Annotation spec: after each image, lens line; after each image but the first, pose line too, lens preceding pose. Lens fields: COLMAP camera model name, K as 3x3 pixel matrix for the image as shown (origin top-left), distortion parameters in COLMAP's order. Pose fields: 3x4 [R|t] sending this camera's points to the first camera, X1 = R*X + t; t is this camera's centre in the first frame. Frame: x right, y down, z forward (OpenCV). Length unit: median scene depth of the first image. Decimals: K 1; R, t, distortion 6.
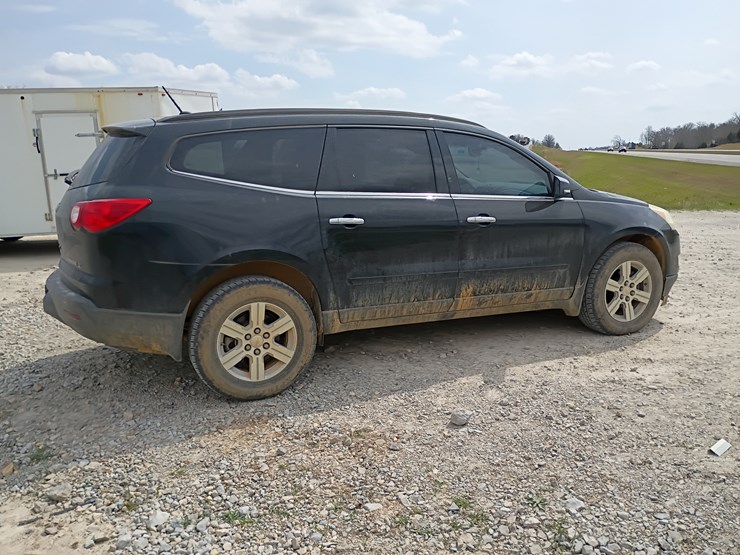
lens RADIAL K [[621.8, 0, 360.4], [0, 621.8, 287.9], [0, 0, 1]] dist [0.067835, -0.091388]
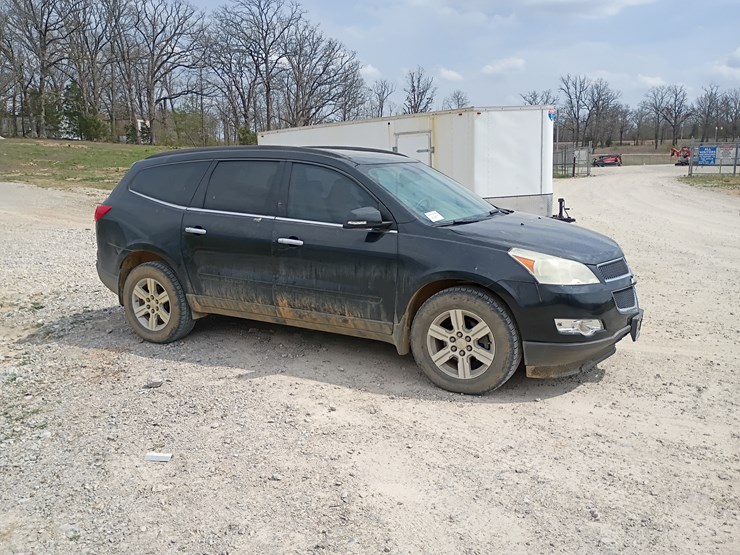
lens RADIAL K [[627.7, 0, 356.3], [0, 627.7, 275.0], [0, 0, 1]] dist [0.063834, -0.078157]
pose [[0.594336, 0.144826, -0.791069, 1.239351], [-0.159768, 0.985308, 0.060352, -0.144848], [0.788187, 0.090517, 0.608743, 0.426950]]
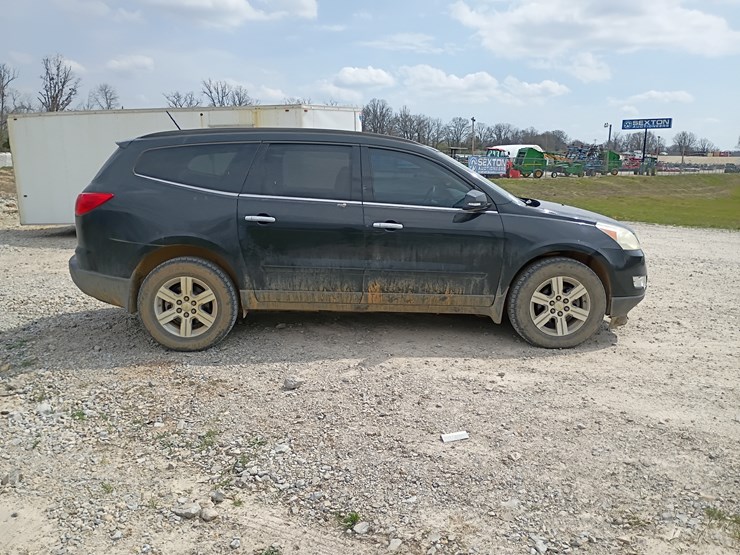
lens RADIAL K [[617.2, 0, 364.4], [0, 617.2, 291.3], [0, 0, 1]] dist [0.063742, -0.055544]
pose [[0.925067, 0.098374, -0.366844, 0.611018], [-0.100131, 0.994872, 0.014289, -0.002051], [0.366368, 0.023514, 0.930173, -0.066064]]
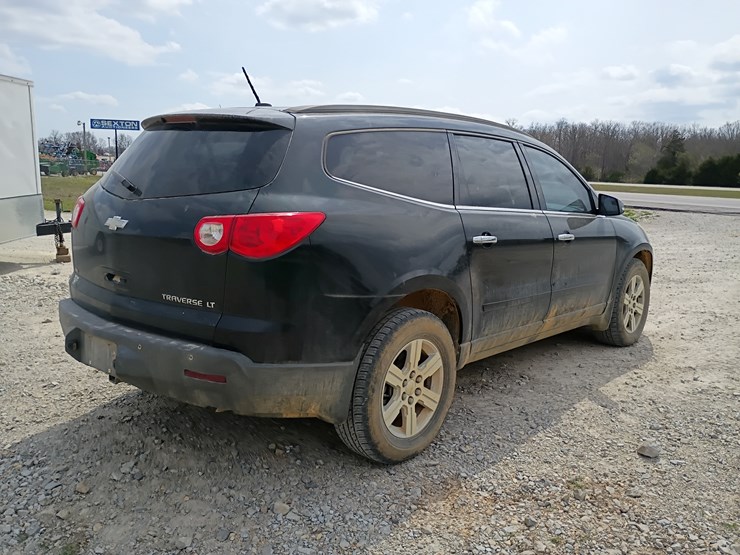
lens RADIAL K [[627.7, 0, 356.3], [0, 627.7, 275.0], [0, 0, 1]] dist [0.063834, -0.078157]
pose [[0.914602, -0.028286, 0.403366, -0.525406], [0.046484, 0.998292, -0.035394, -0.033146], [-0.401675, 0.051121, 0.914354, 0.252643]]
